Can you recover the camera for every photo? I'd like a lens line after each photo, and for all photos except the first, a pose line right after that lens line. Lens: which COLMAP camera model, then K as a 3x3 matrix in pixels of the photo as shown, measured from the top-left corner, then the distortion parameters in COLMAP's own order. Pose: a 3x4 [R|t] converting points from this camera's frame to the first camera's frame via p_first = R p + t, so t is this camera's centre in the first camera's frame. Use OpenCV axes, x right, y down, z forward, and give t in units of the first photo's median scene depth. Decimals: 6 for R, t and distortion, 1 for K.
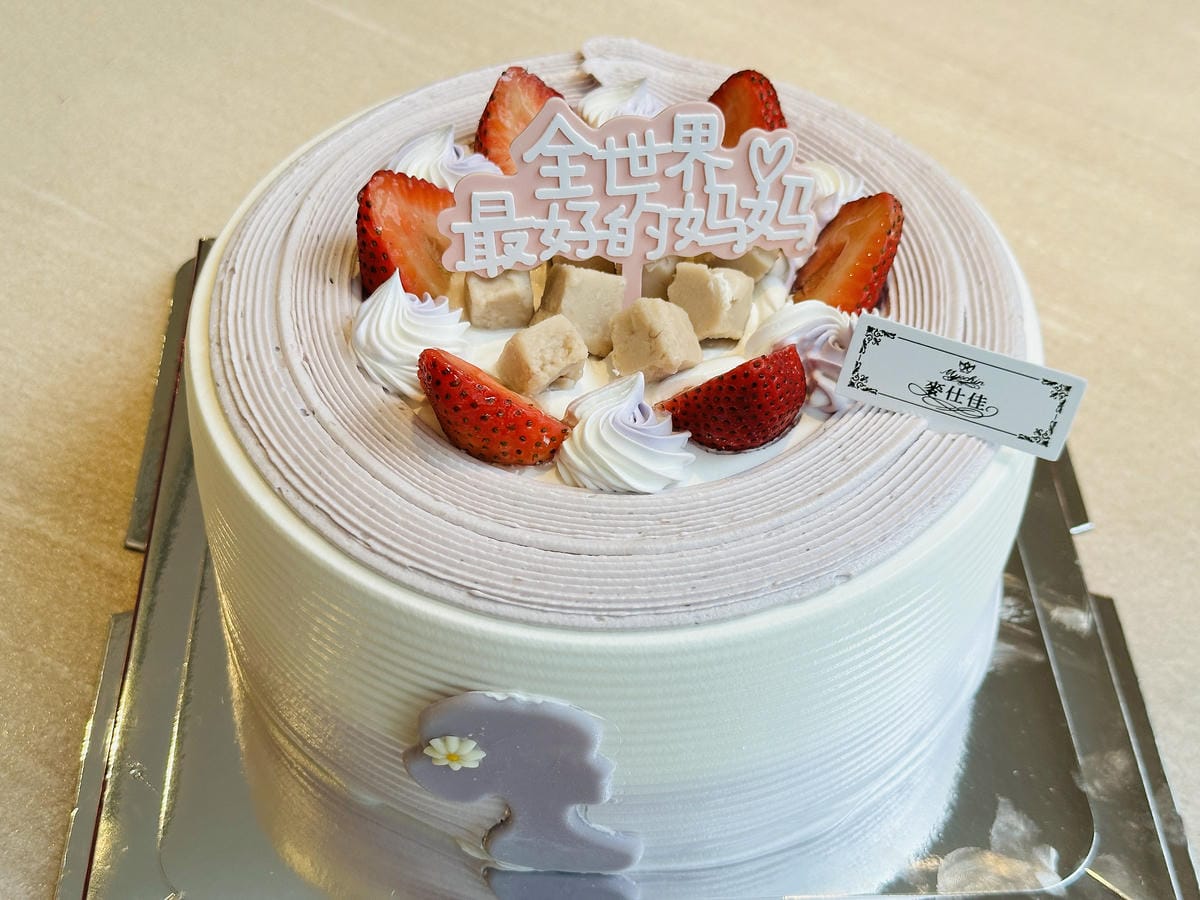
lens RADIAL K [[1692.2, 0, 602.7], [0, 1692.2, 458.5], [0, 0, 1]] dist [0.185163, -0.010895]
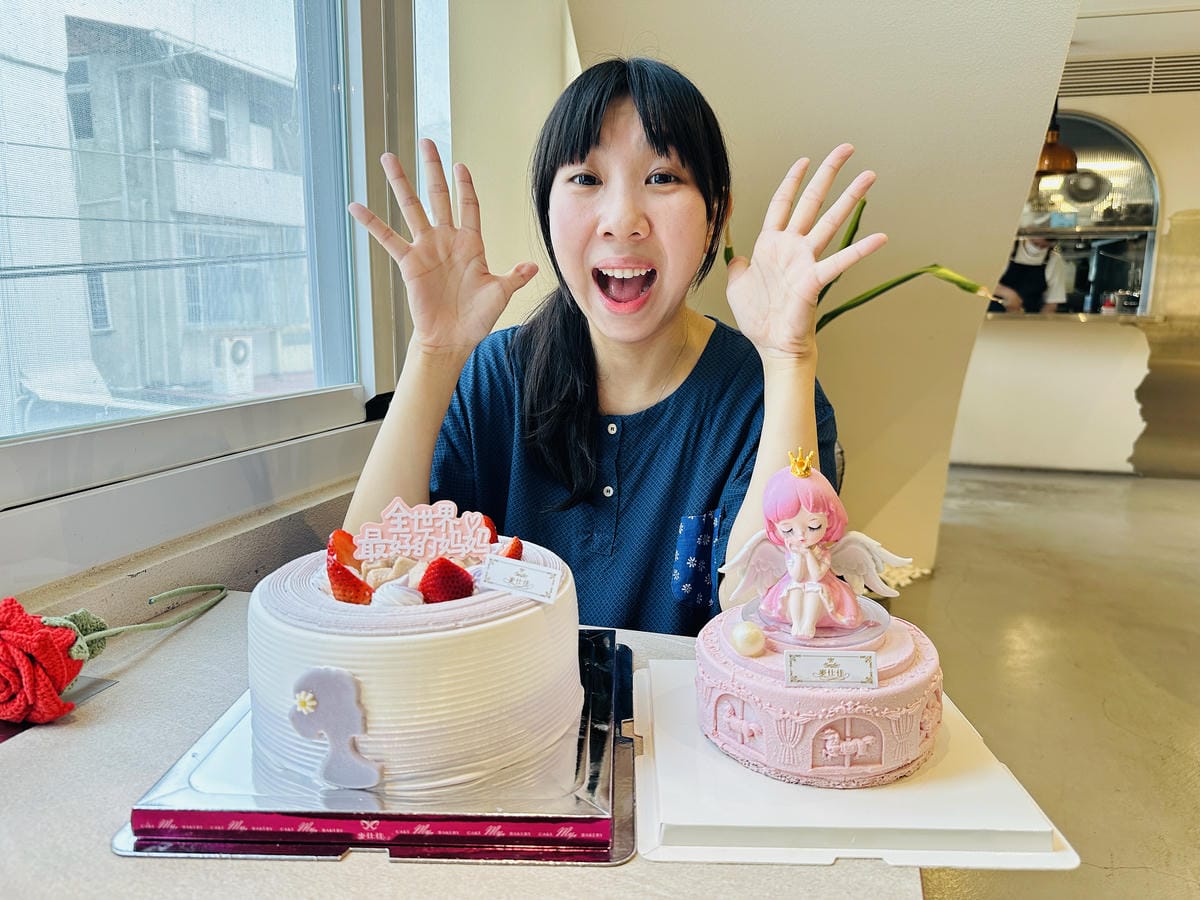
lens RADIAL K [[831.0, 0, 600.0], [0, 831.0, 450.0], [0, 0, 1]] dist [0.060024, -0.126993]
pose [[0.998501, -0.008818, -0.054020, 0.392489], [-0.026255, 0.788821, -0.614061, 0.588186], [0.048027, 0.614559, 0.787407, -0.170677]]
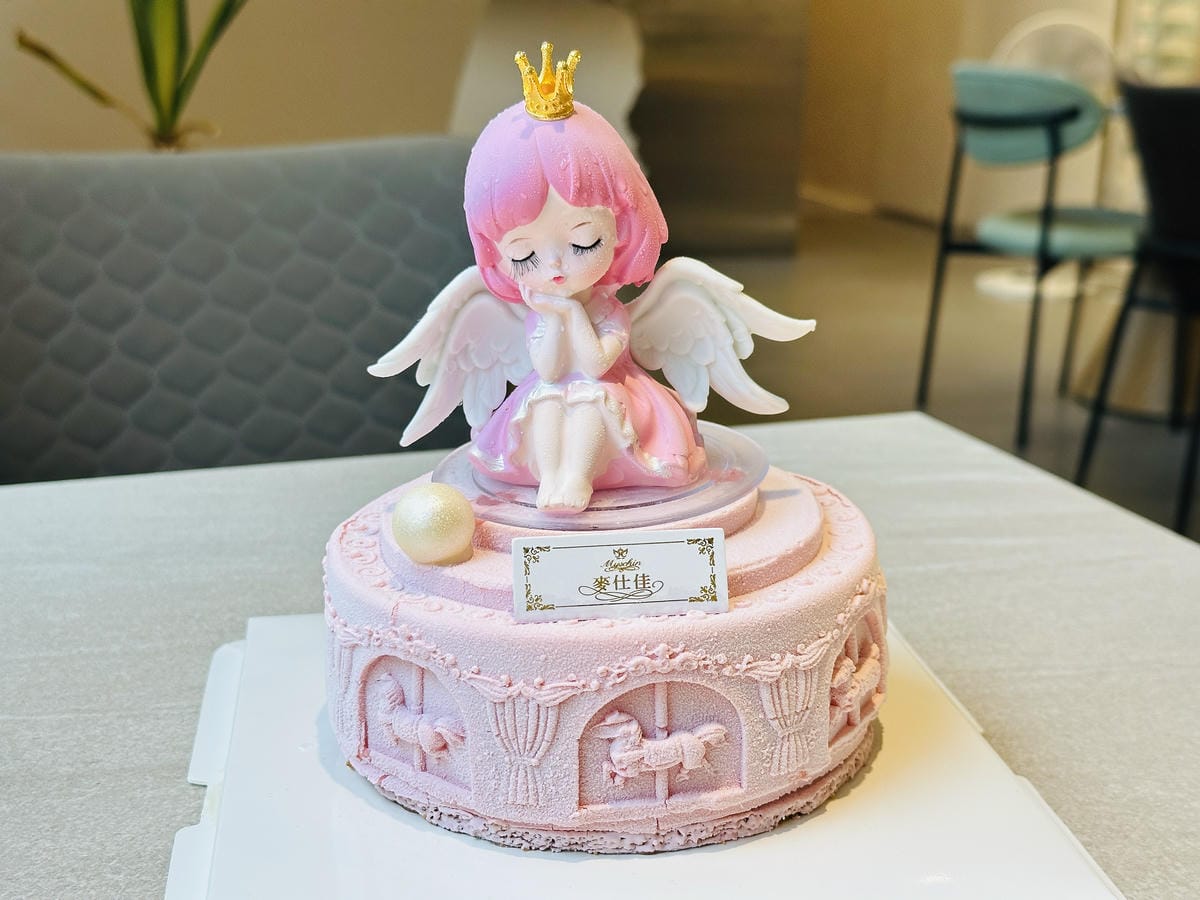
lens RADIAL K [[1692.2, 0, 602.7], [0, 1692.2, 458.5], [0, 0, 1]] dist [0.185163, -0.010895]
pose [[0.992212, -0.042806, 0.116974, 0.529453], [0.098270, 0.846063, -0.523946, 0.563524], [-0.076540, 0.531361, 0.843681, 0.089867]]
